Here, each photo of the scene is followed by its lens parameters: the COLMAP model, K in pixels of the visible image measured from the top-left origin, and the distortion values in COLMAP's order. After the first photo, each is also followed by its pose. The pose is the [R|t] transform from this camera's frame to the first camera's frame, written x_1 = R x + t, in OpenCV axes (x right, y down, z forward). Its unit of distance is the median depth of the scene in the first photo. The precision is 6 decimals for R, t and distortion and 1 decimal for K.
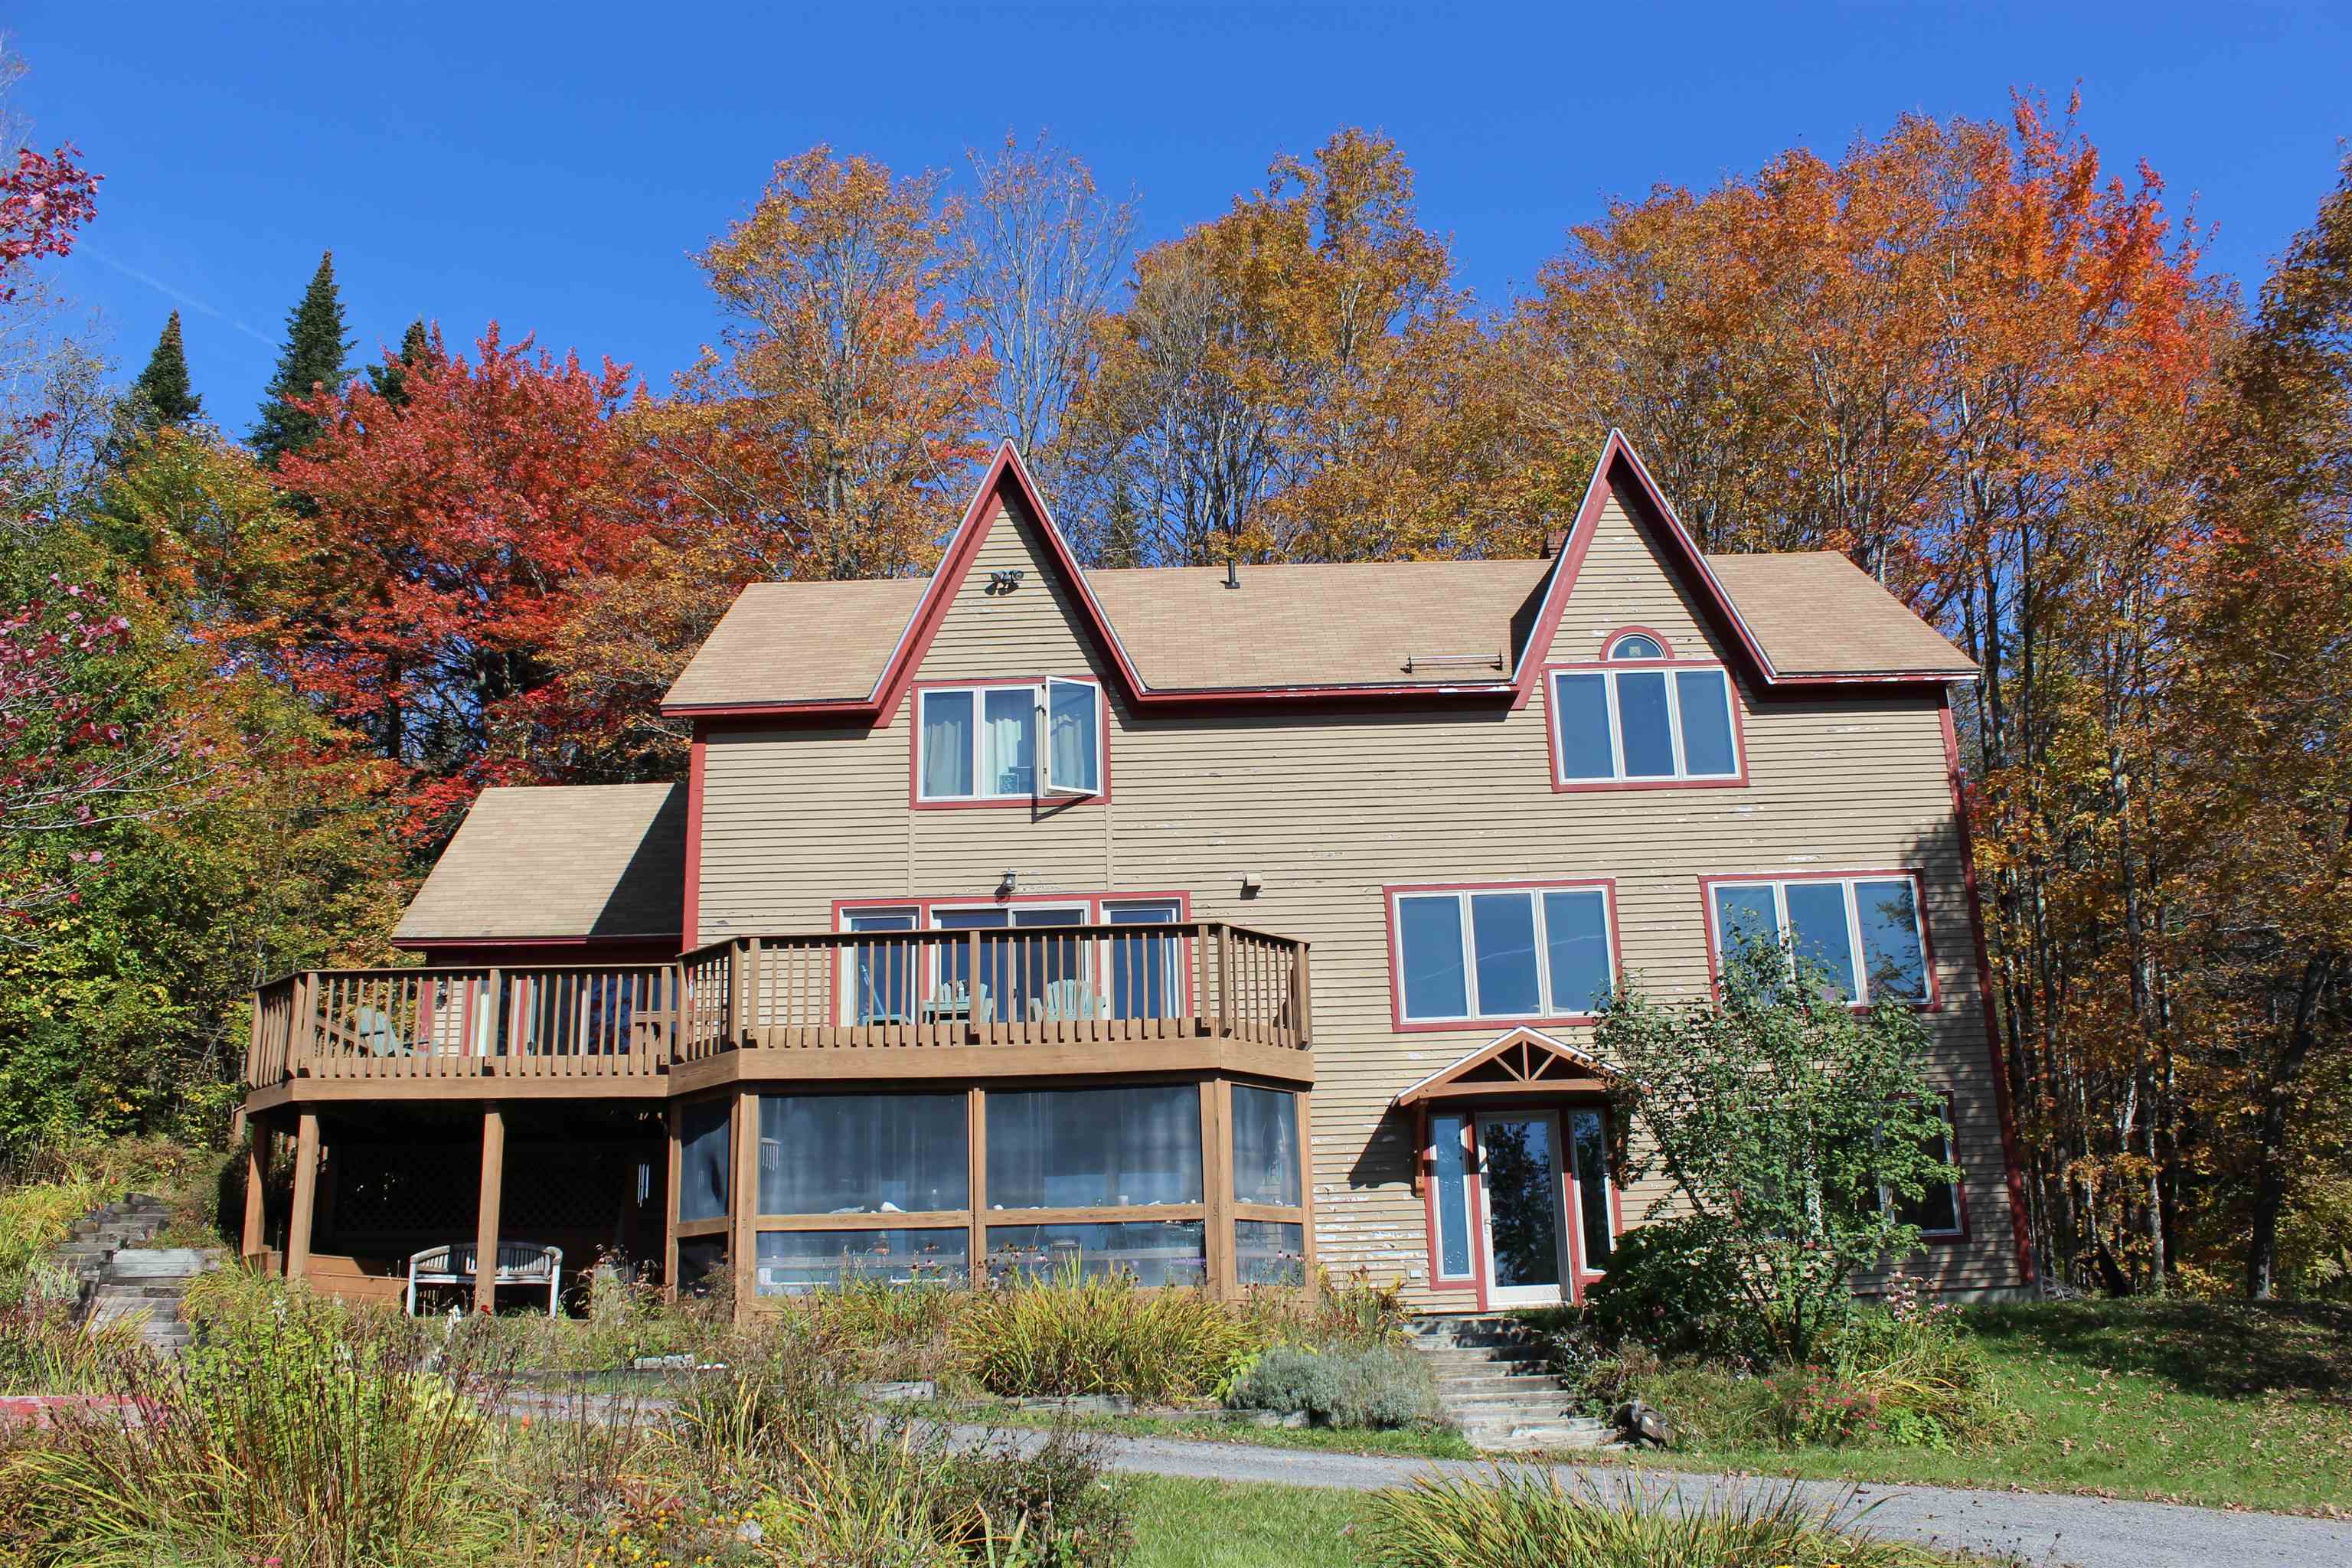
lens RADIAL K [[1942.2, 0, 1176.0], [0, 1942.2, 784.0], [0, 0, 1]] dist [-0.113400, 0.002210]
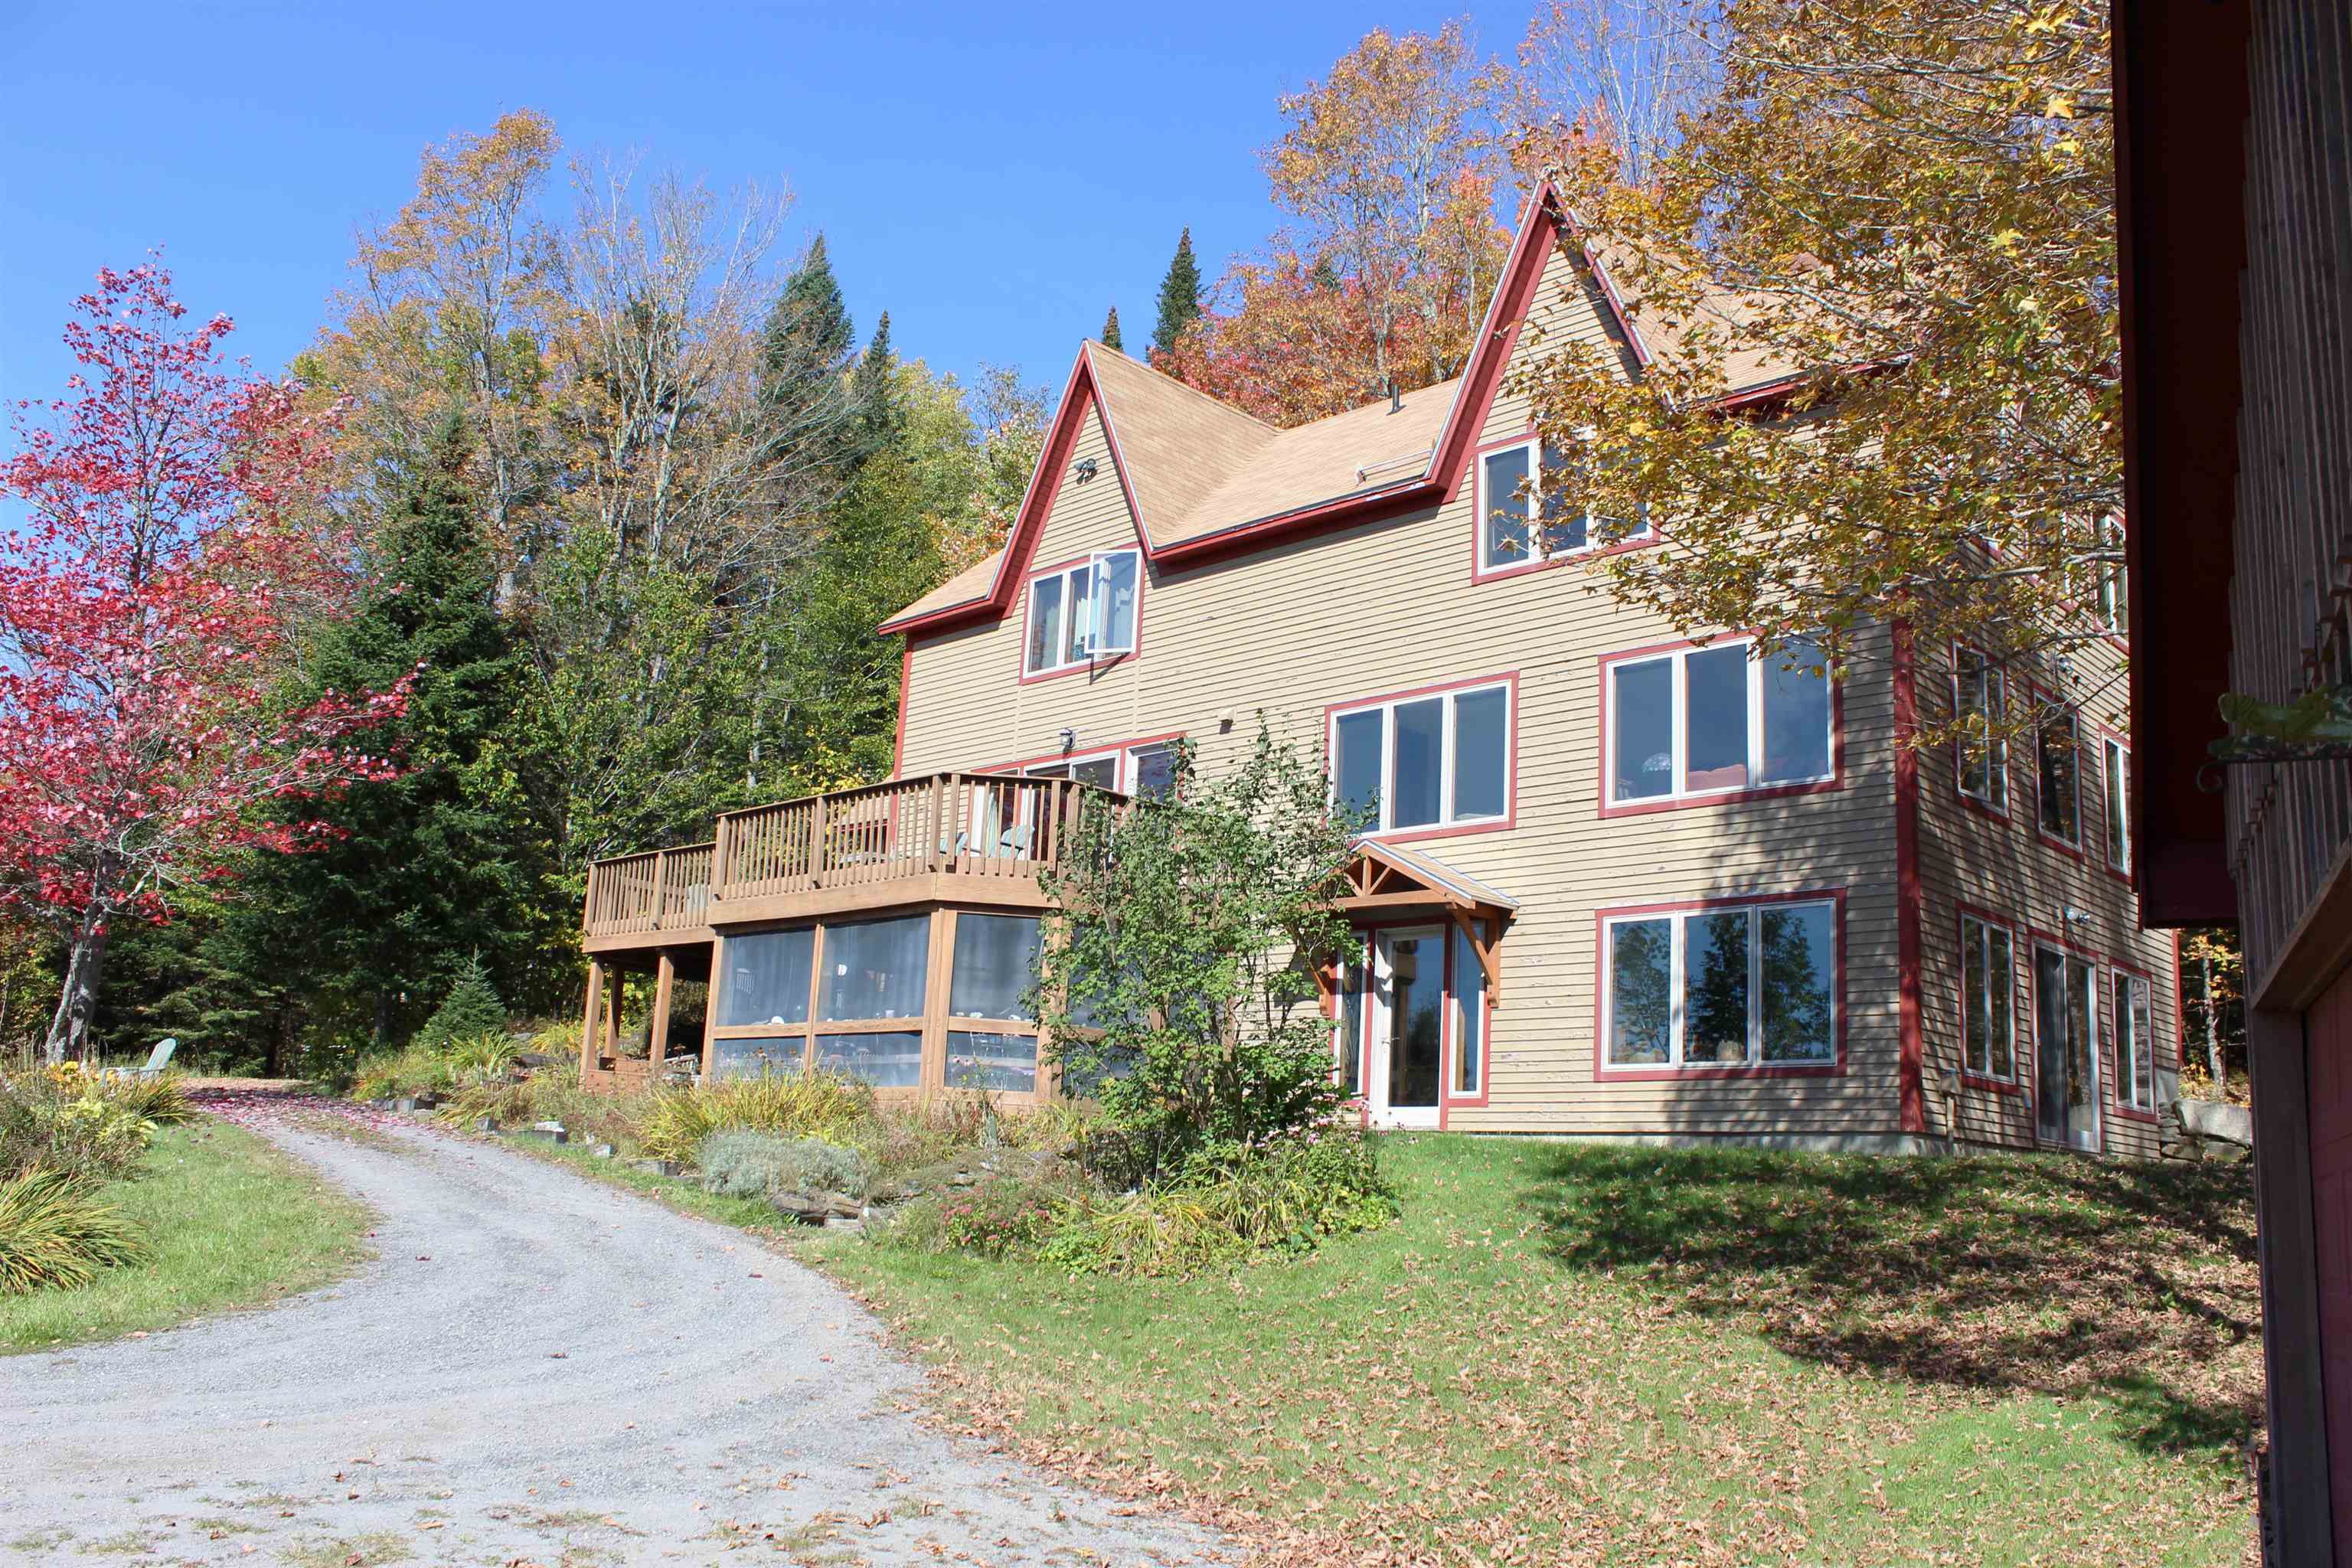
lens RADIAL K [[1942.2, 0, 1176.0], [0, 1942.2, 784.0], [0, 0, 1]] dist [-0.113400, 0.002210]
pose [[0.712886, -0.083414, -0.696302, 0.747267], [0.141382, 0.989608, 0.026198, 0.055357], [0.686881, -0.117121, 0.717271, 0.226209]]
